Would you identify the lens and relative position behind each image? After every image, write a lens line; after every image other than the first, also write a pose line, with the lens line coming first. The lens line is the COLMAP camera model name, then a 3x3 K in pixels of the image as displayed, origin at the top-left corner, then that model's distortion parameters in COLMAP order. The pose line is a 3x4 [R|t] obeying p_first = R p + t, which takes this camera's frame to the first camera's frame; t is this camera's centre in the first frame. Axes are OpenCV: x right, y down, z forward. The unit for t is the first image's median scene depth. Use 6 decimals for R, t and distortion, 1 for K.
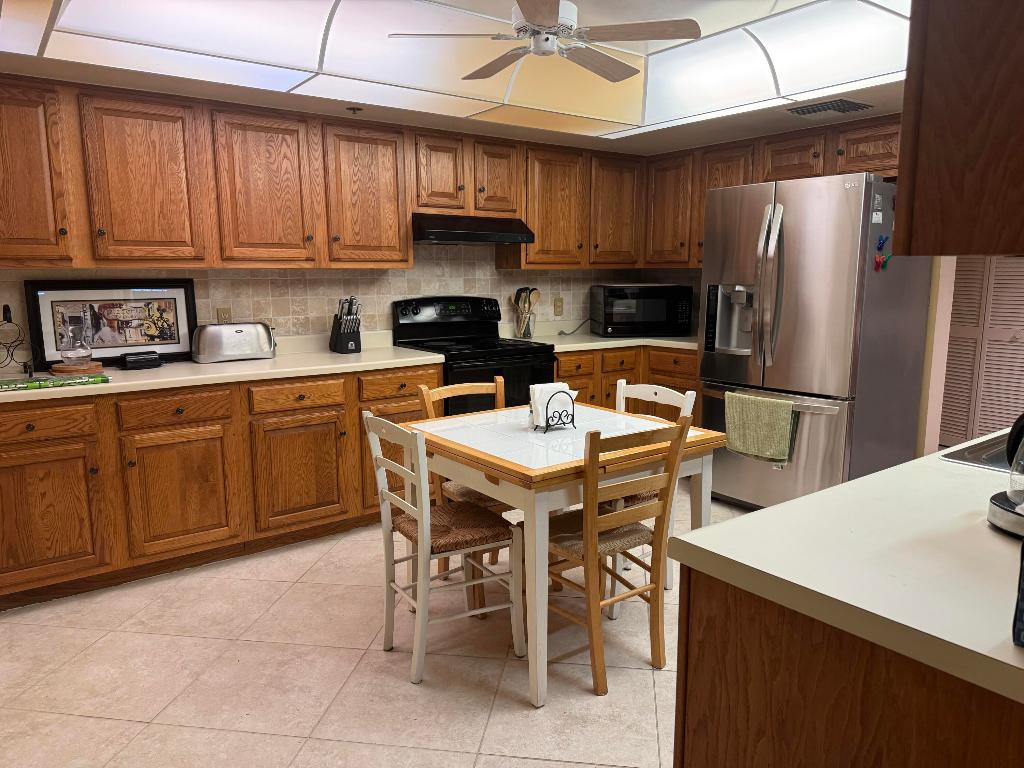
lens RADIAL K [[705.8, 0, 512.0], [0, 705.8, 384.0], [0, 0, 1]] dist [0.086347, -0.100995]
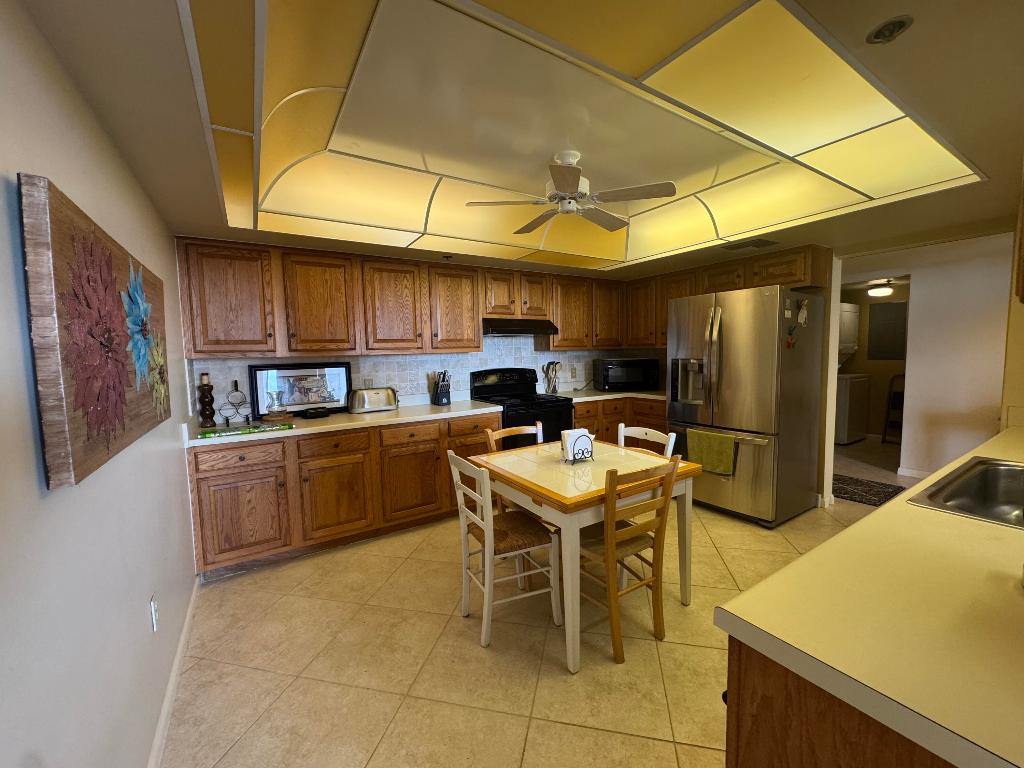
lens RADIAL K [[408.7, 0, 512.0], [0, 408.7, 384.0], [0, 0, 1]] dist [0.000918, 0.000067]
pose [[0.997258, -0.013616, -0.072738, -0.011136], [0.007917, 0.996917, -0.078067, -0.024417], [0.073577, 0.077277, 0.994291, 0.122924]]
